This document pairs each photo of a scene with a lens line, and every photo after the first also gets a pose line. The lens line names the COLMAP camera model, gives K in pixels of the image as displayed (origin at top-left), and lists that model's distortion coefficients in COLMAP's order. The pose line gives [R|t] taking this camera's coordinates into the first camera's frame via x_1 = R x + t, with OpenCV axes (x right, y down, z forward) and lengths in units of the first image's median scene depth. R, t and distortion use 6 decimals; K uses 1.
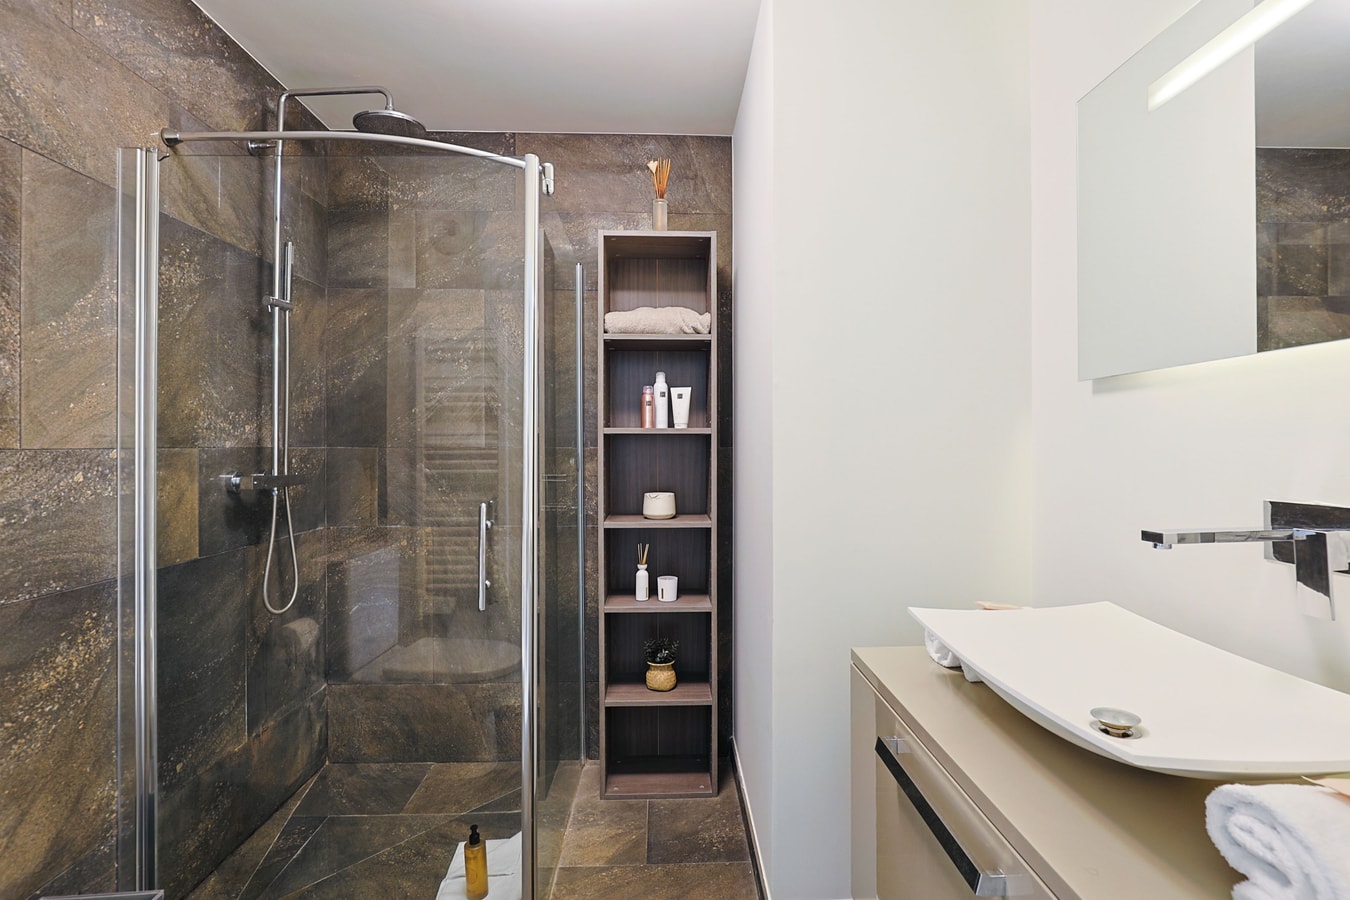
lens RADIAL K [[653.6, 0, 675.0], [0, 653.6, 450.0], [0, 0, 1]] dist [-0.000158, 0.000709]
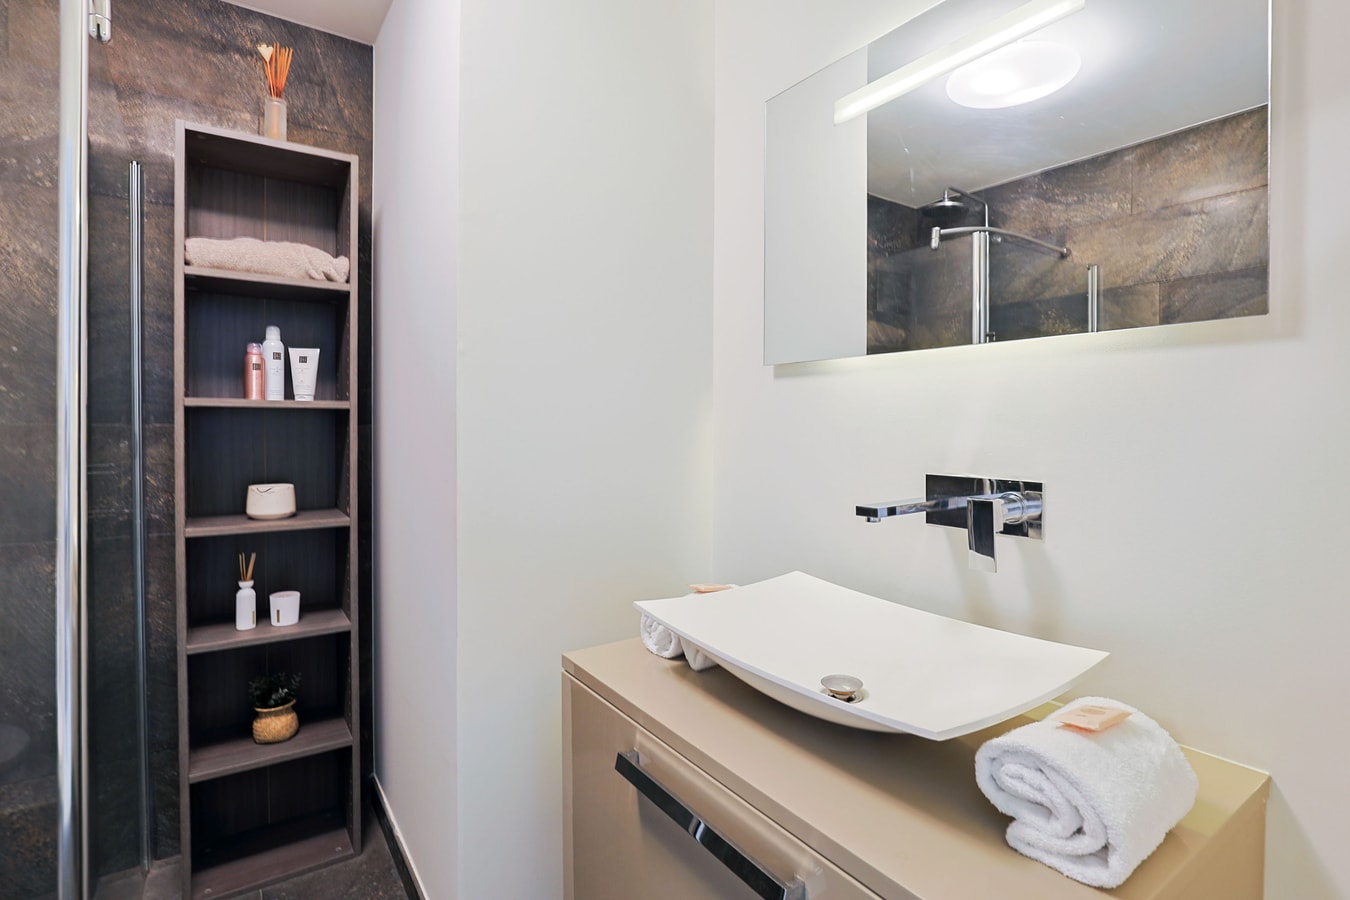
lens RADIAL K [[671.9, 0, 673.0], [0, 671.9, 434.5], [0, 0, 1]] dist [-0.010831, 0.001908]
pose [[0.839364, -0.003017, 0.543562, -0.057244], [-0.002767, 0.999948, 0.009823, -0.002160], [-0.543563, -0.009749, 0.839312, 0.092933]]
